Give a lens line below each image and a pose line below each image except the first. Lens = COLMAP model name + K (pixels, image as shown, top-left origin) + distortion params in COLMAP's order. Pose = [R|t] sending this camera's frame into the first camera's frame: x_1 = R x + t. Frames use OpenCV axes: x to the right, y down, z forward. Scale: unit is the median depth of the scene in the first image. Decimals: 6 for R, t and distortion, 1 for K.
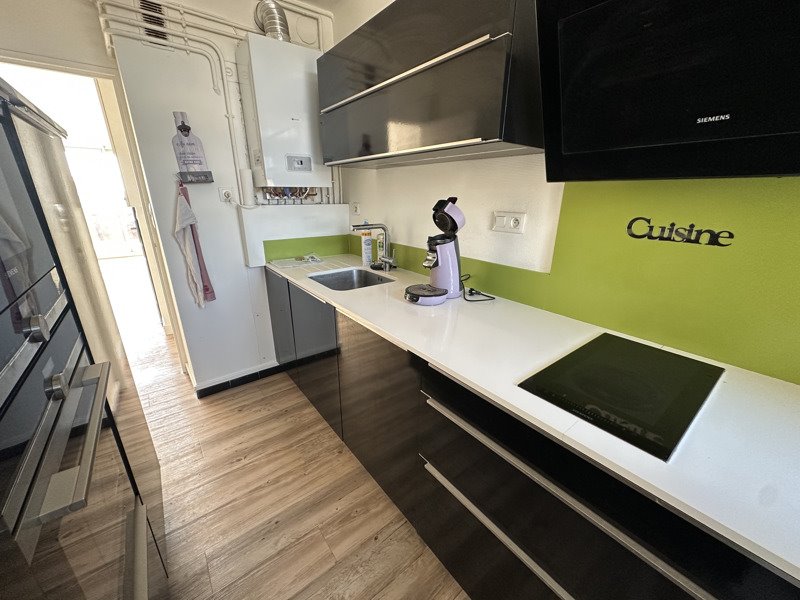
lens RADIAL K [[318.8, 0, 398.1], [0, 318.8, 302.5], [0, 0, 1]] dist [-0.000073, 0.000027]
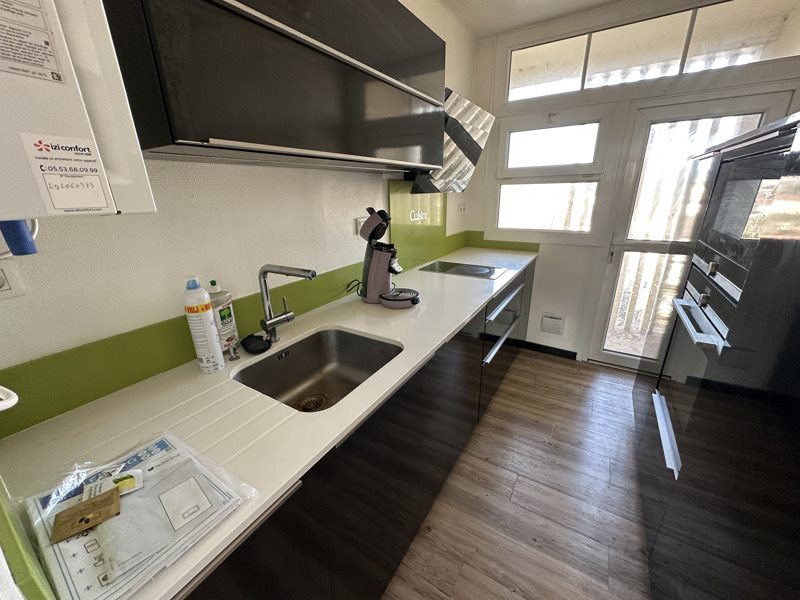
lens RADIAL K [[318.8, 0, 398.6], [0, 318.8, 301.0], [0, 0, 1]] dist [-0.000073, 0.000027]
pose [[-0.345473, -0.298503, 0.889688, -0.789924], [0.318745, 0.854373, 0.410426, -0.416731], [-0.882638, 0.425374, -0.200016, 1.119566]]
